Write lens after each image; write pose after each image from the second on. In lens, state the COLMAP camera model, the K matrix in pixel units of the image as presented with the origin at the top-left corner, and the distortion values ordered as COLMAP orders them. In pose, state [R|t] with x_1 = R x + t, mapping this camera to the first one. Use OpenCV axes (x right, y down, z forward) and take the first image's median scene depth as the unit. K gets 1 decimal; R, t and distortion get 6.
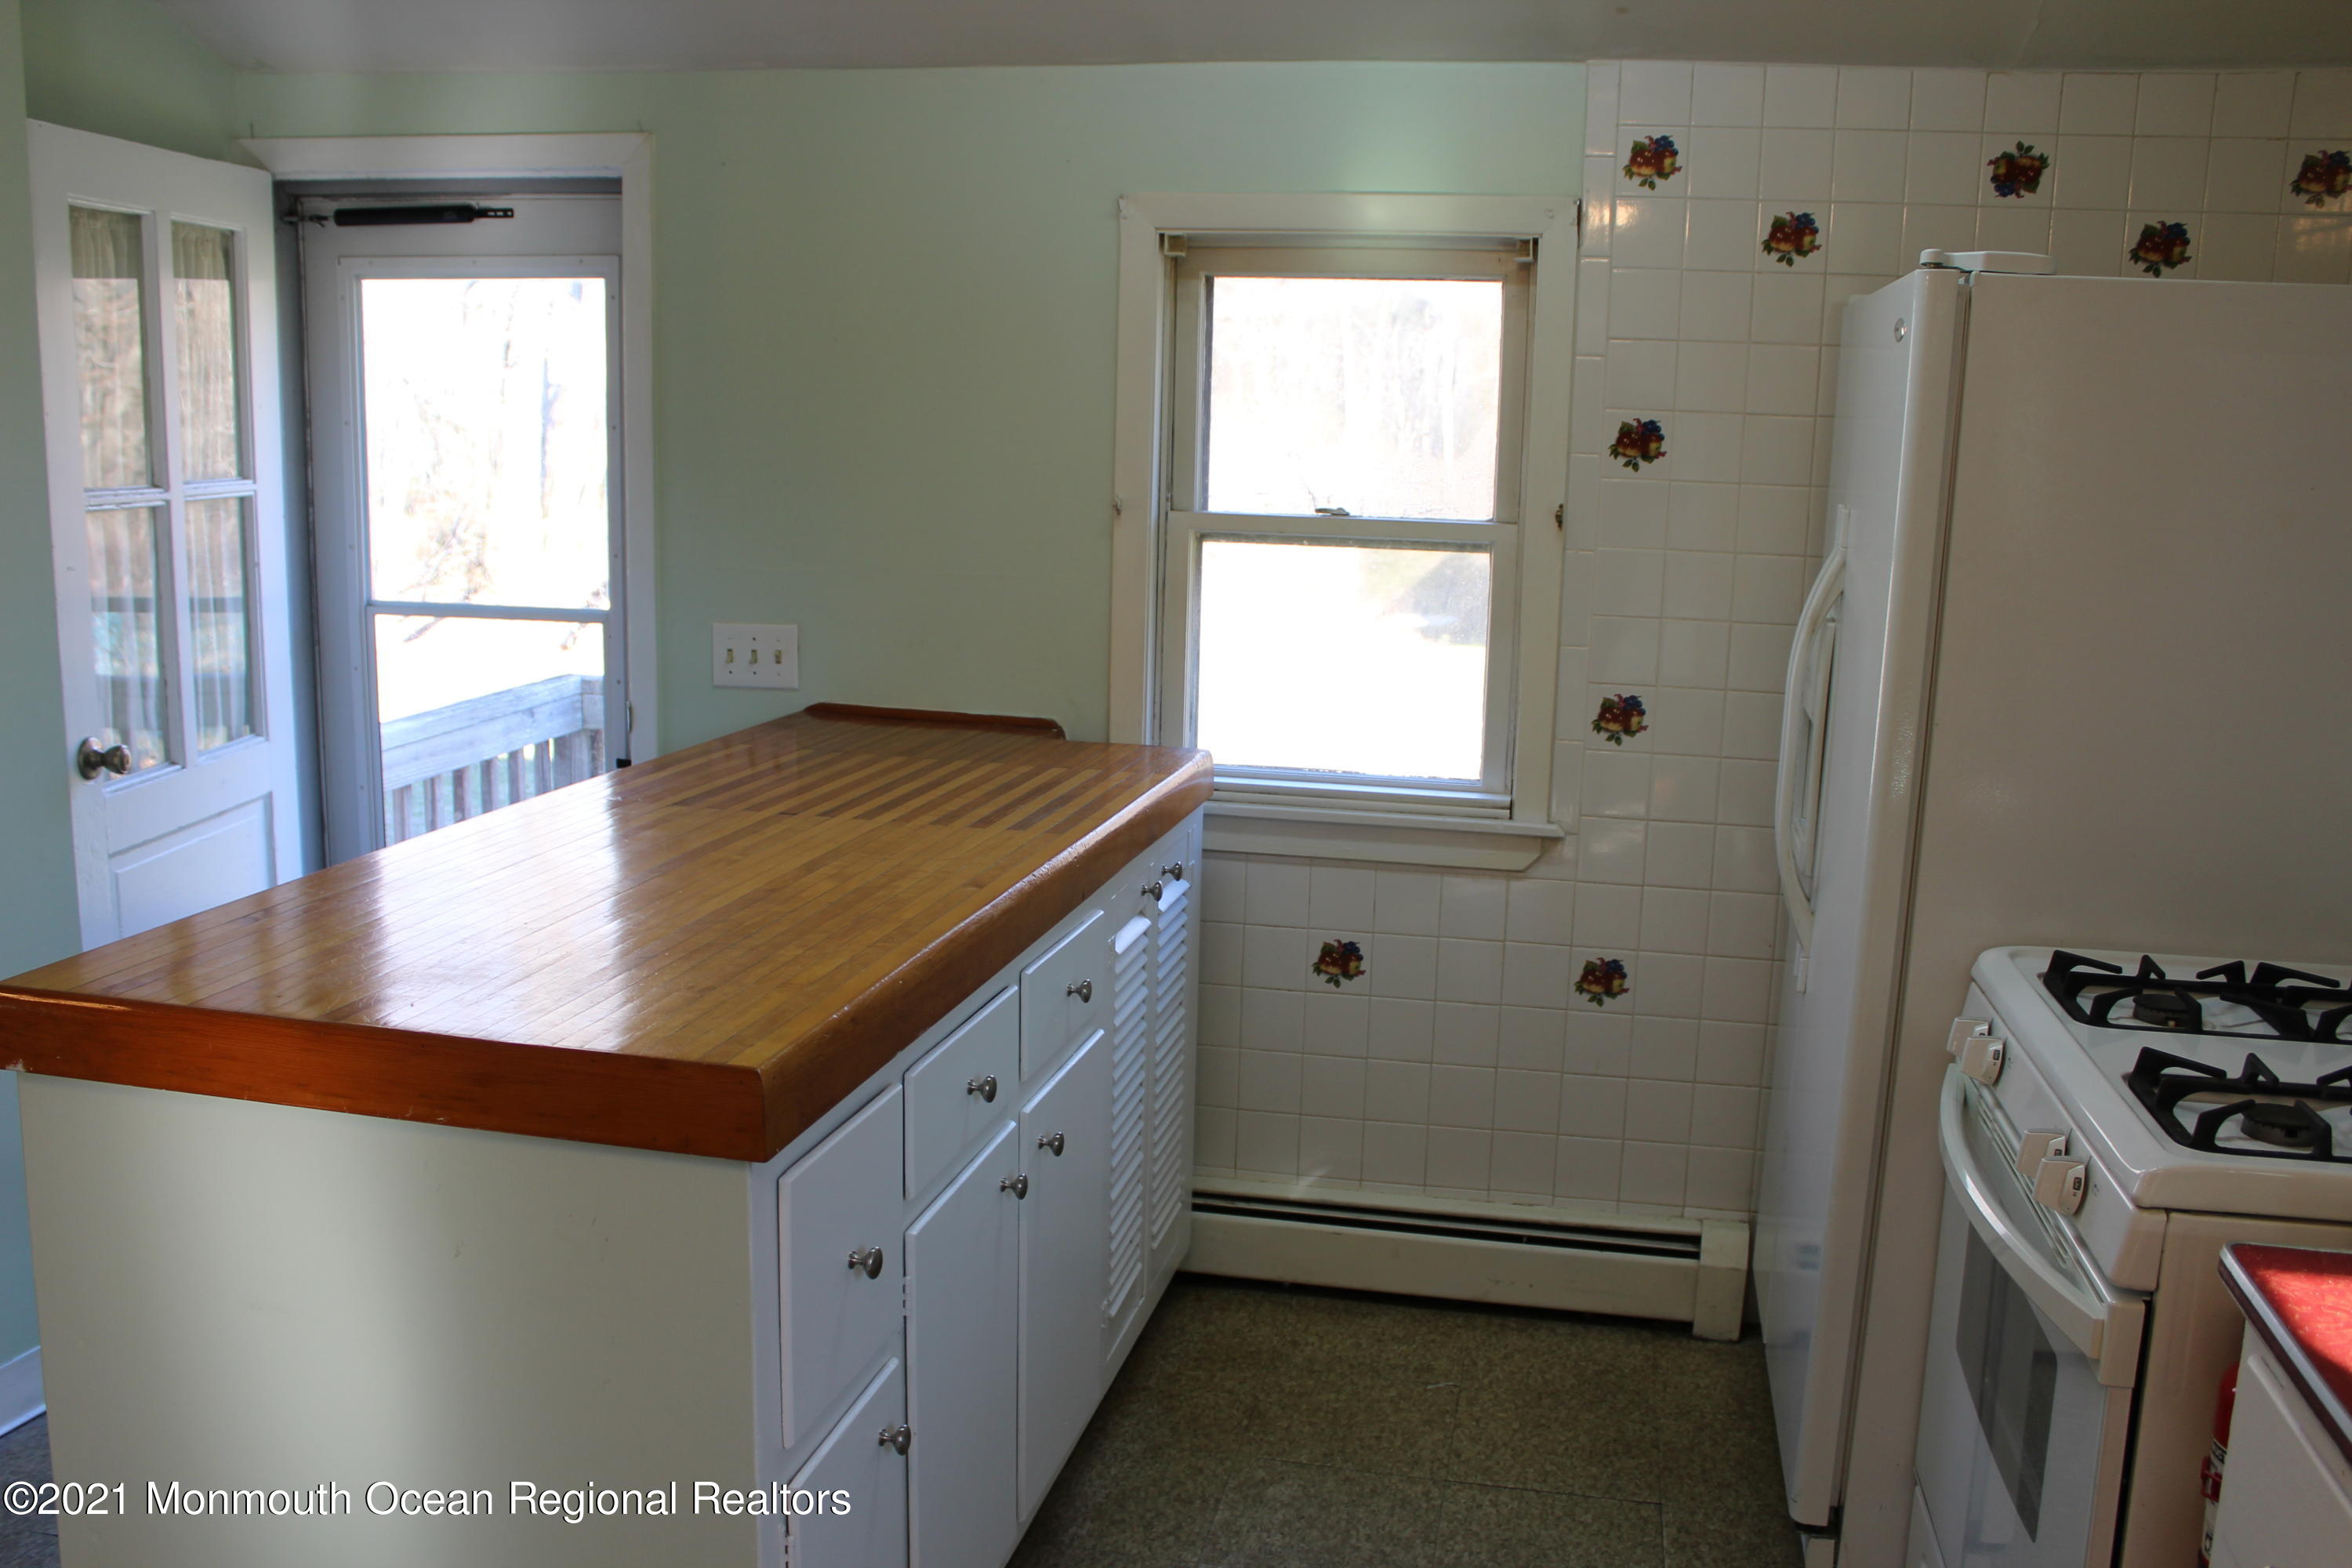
lens RADIAL K [[2024.9, 0, 1170.9], [0, 2024.9, 786.1], [0, 0, 1]] dist [-0.104877, 0.032681]
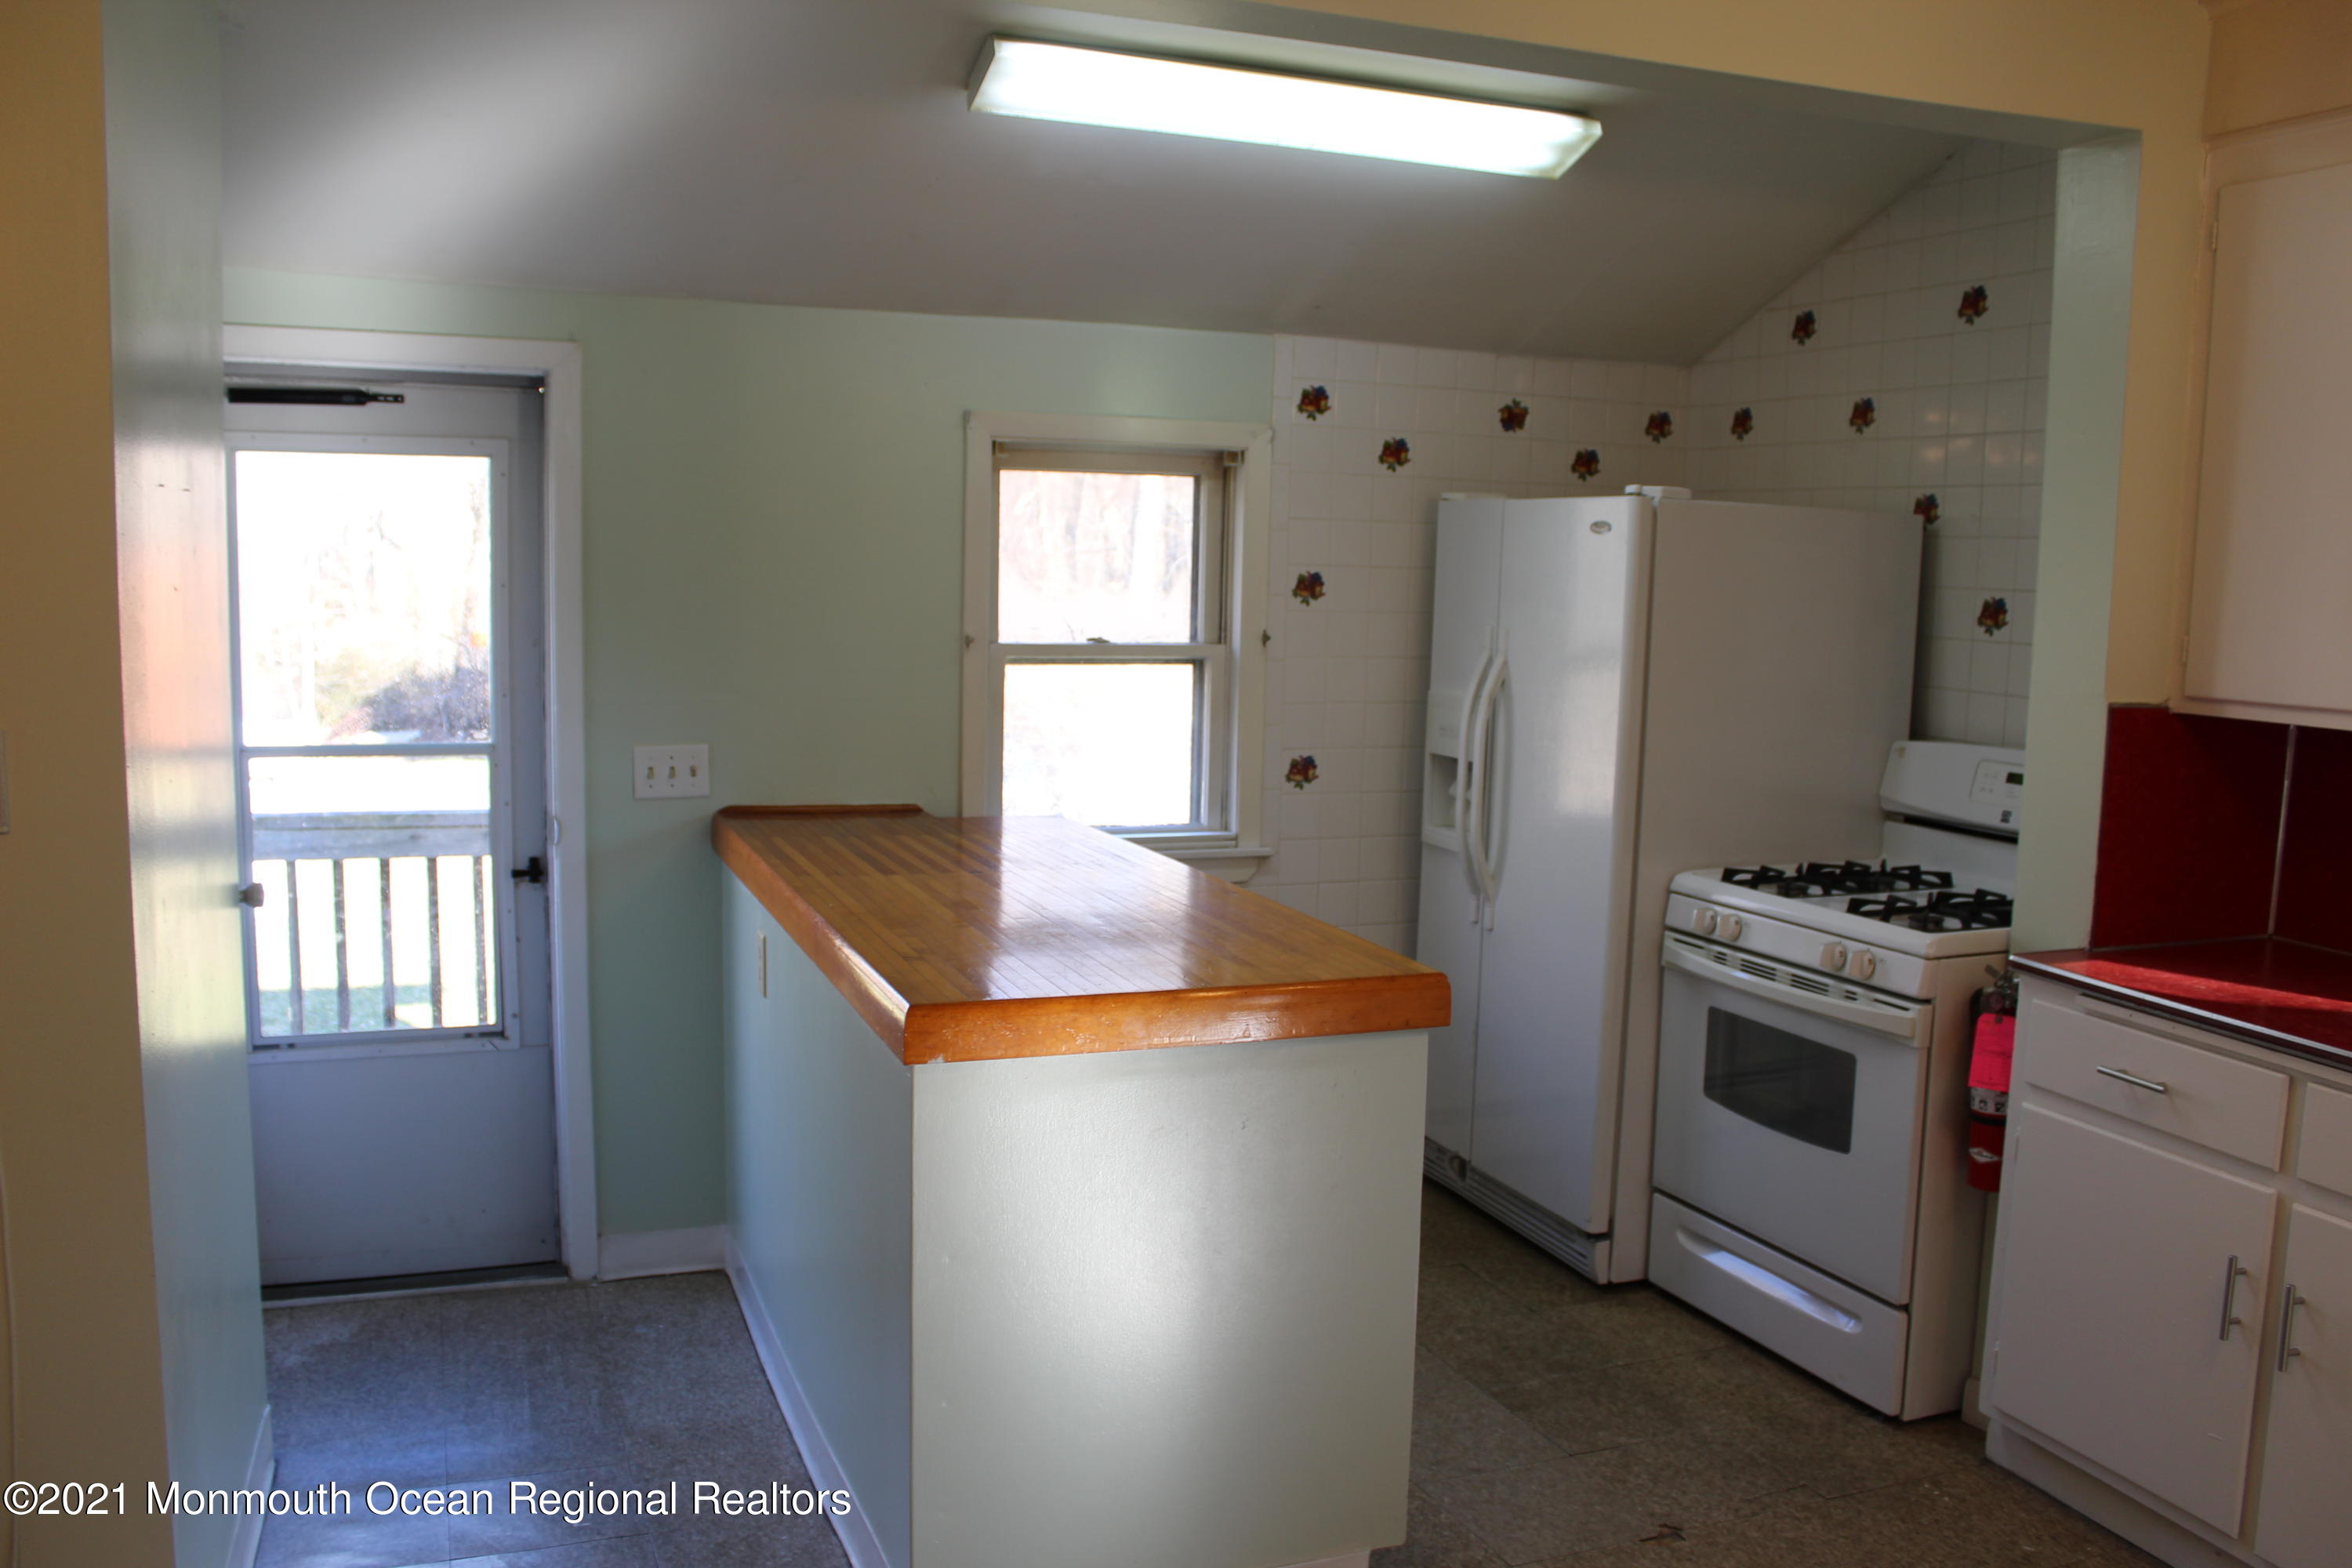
lens RADIAL K [[1914.6, 0, 1182.7], [0, 1914.6, 785.2], [0, 0, 1]] dist [-0.107954, 0.009625]
pose [[0.837896, -0.071182, 0.541168, -0.603362], [0.096355, 0.995179, -0.018288, -0.006180], [-0.537257, 0.067468, 0.840715, -0.136395]]
